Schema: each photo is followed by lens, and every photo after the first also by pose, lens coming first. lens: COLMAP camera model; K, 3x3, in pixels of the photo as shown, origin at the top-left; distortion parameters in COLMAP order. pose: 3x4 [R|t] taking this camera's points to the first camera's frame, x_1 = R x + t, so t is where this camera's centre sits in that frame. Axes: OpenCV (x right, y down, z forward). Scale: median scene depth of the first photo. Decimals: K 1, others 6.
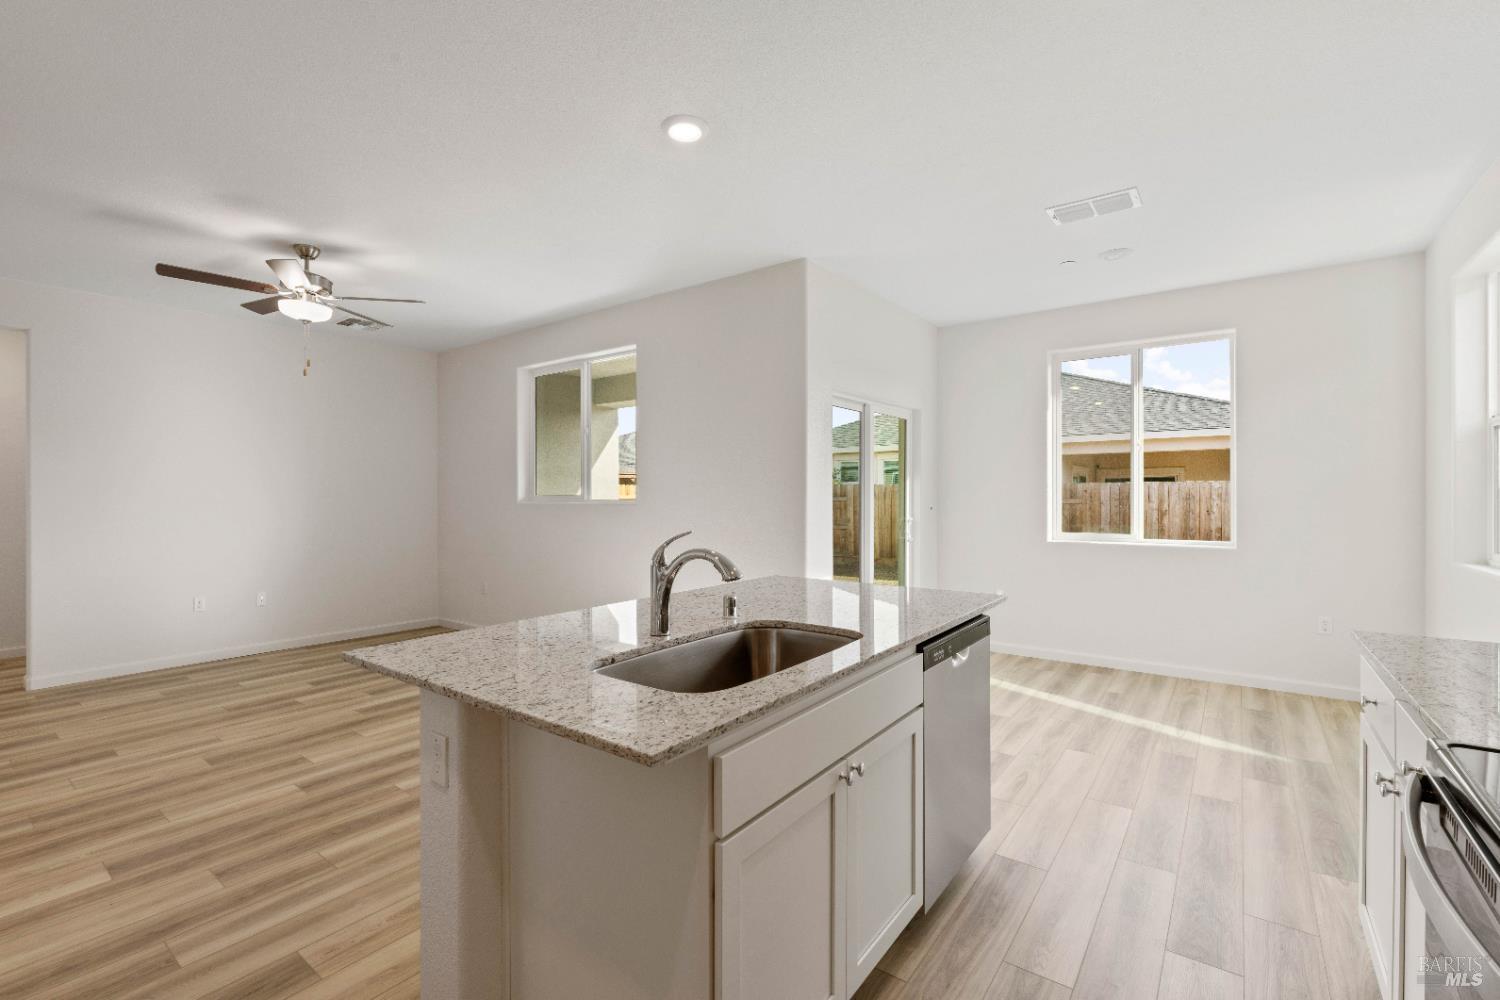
lens RADIAL K [[654.8, 0, 750.0], [0, 654.8, 500.0], [0, 0, 1]] dist [-0.006567, 0.000746]
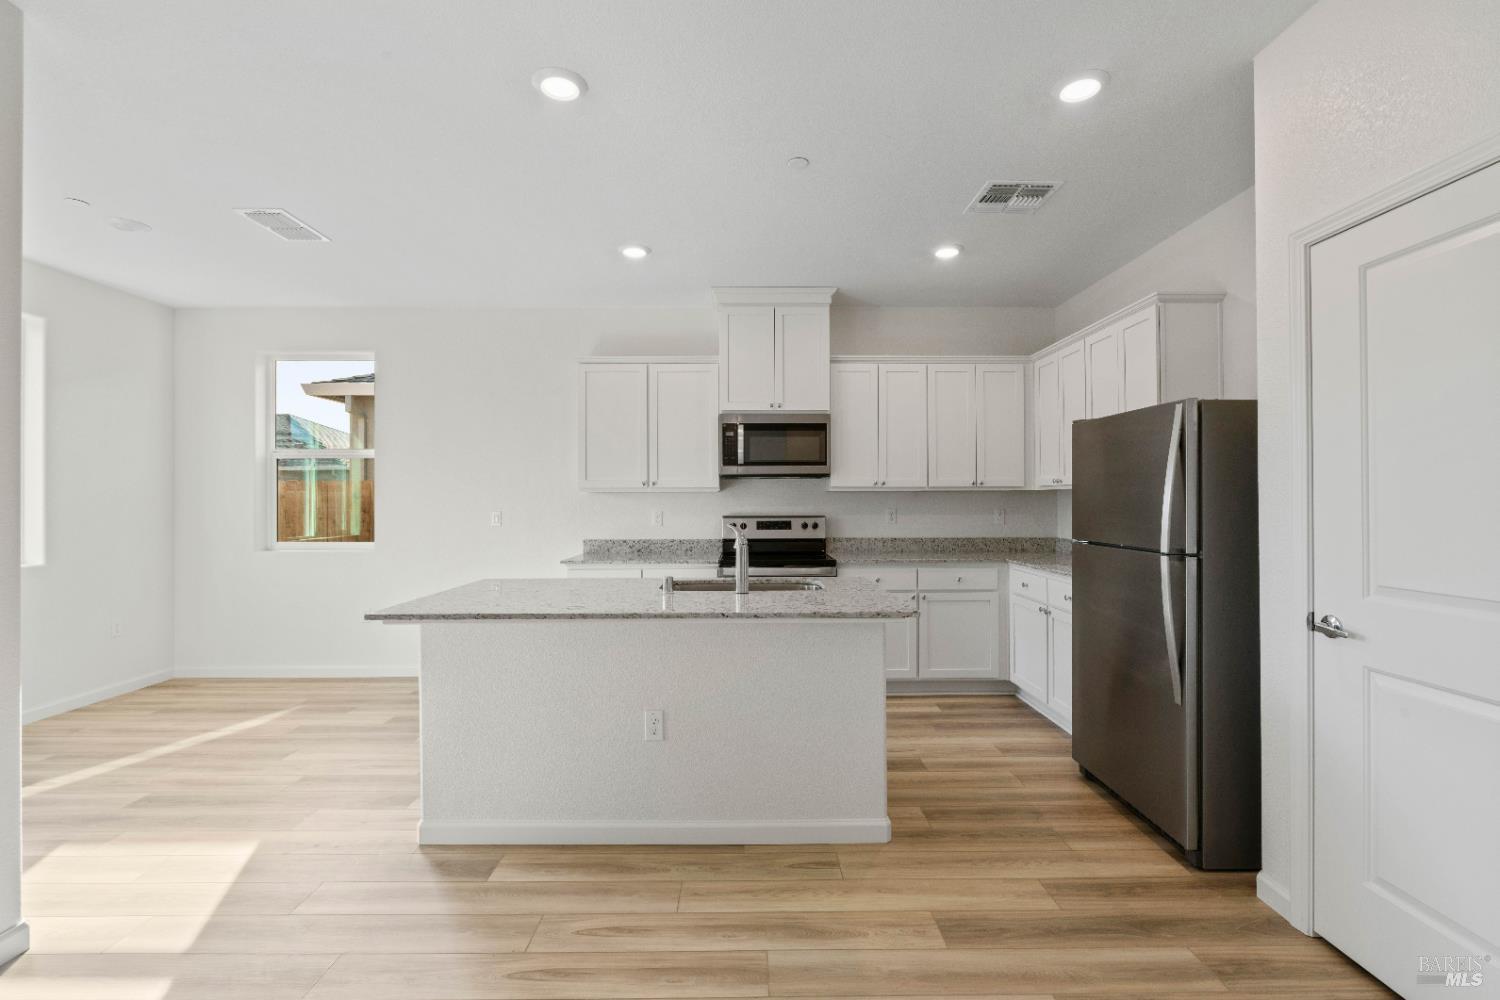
lens RADIAL K [[668.3, 0, 752.9], [0, 668.3, 495.4], [0, 0, 1]] dist [-0.009770, -0.000026]
pose [[-0.607170, 0.007796, 0.794534, -0.860666], [0.013548, 0.999908, 0.000543, -0.010134], [-0.794457, 0.011094, -0.607220, 1.195578]]
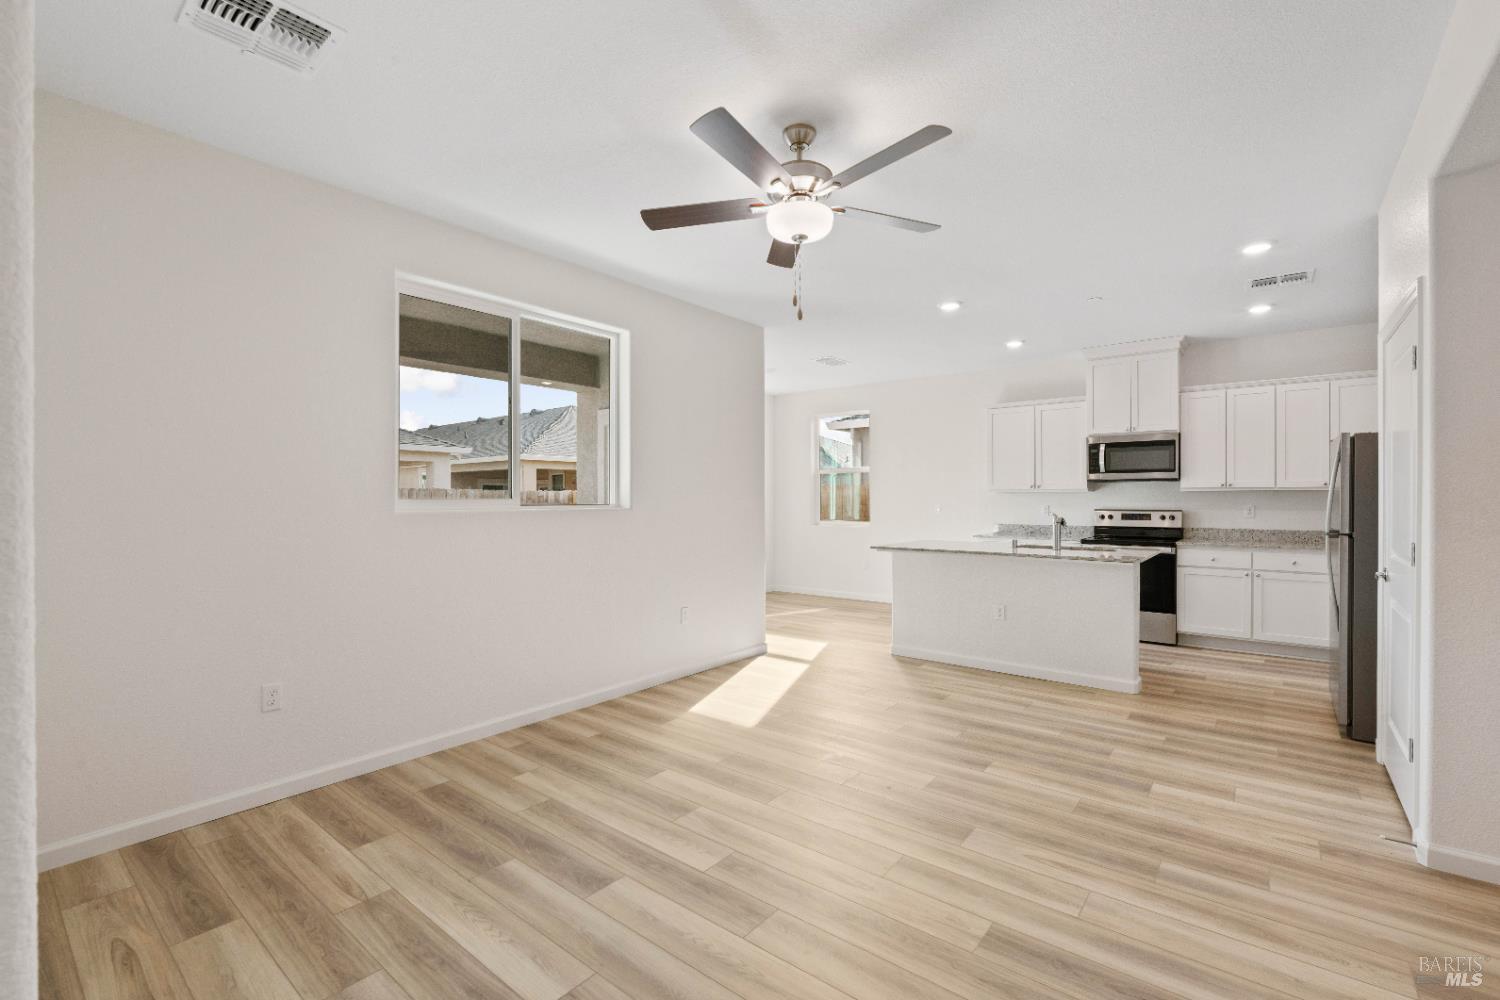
lens RADIAL K [[654.8, 0, 750.0], [0, 654.8, 500.0], [0, 0, 1]] dist [-0.006567, 0.000746]
pose [[0.034618, -0.003167, 0.999396, -1.795342], [0.013402, 0.999907, 0.002704, -0.012847], [-0.999311, 0.013300, 0.034658, 1.353870]]
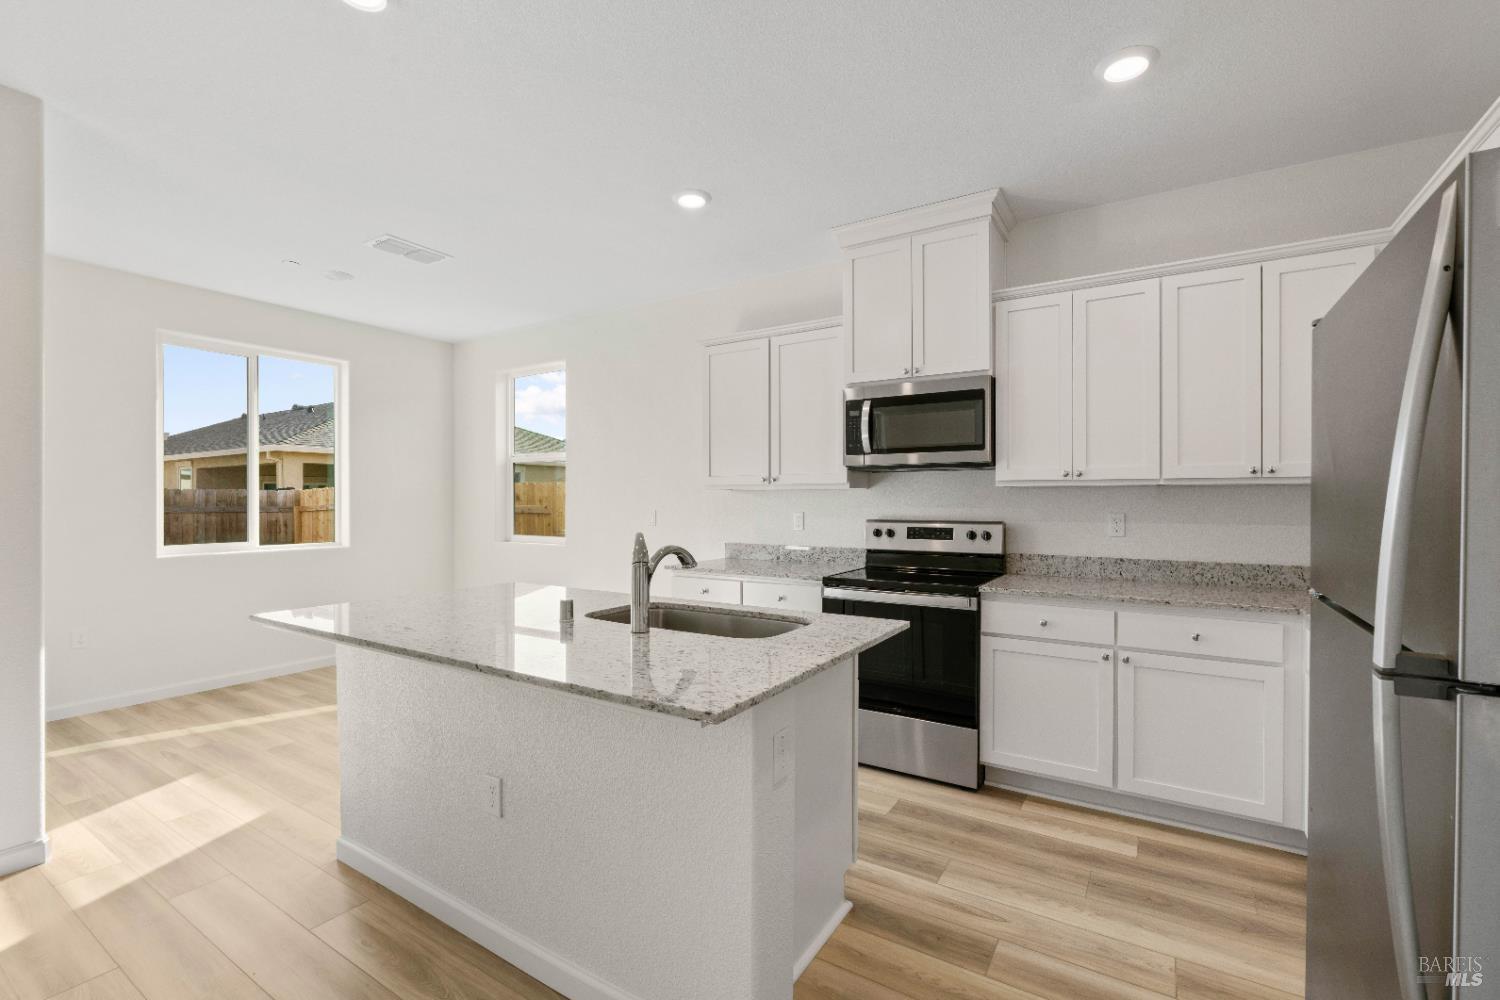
lens RADIAL K [[654.8, 0, 750.0], [0, 654.8, 500.0], [0, 0, 1]] dist [-0.006567, 0.000746]
pose [[-0.075489, 0.000118, 0.997147, -0.753989], [0.012866, 0.999917, 0.000856, -0.001100], [-0.997064, 0.012894, -0.075484, 0.562538]]
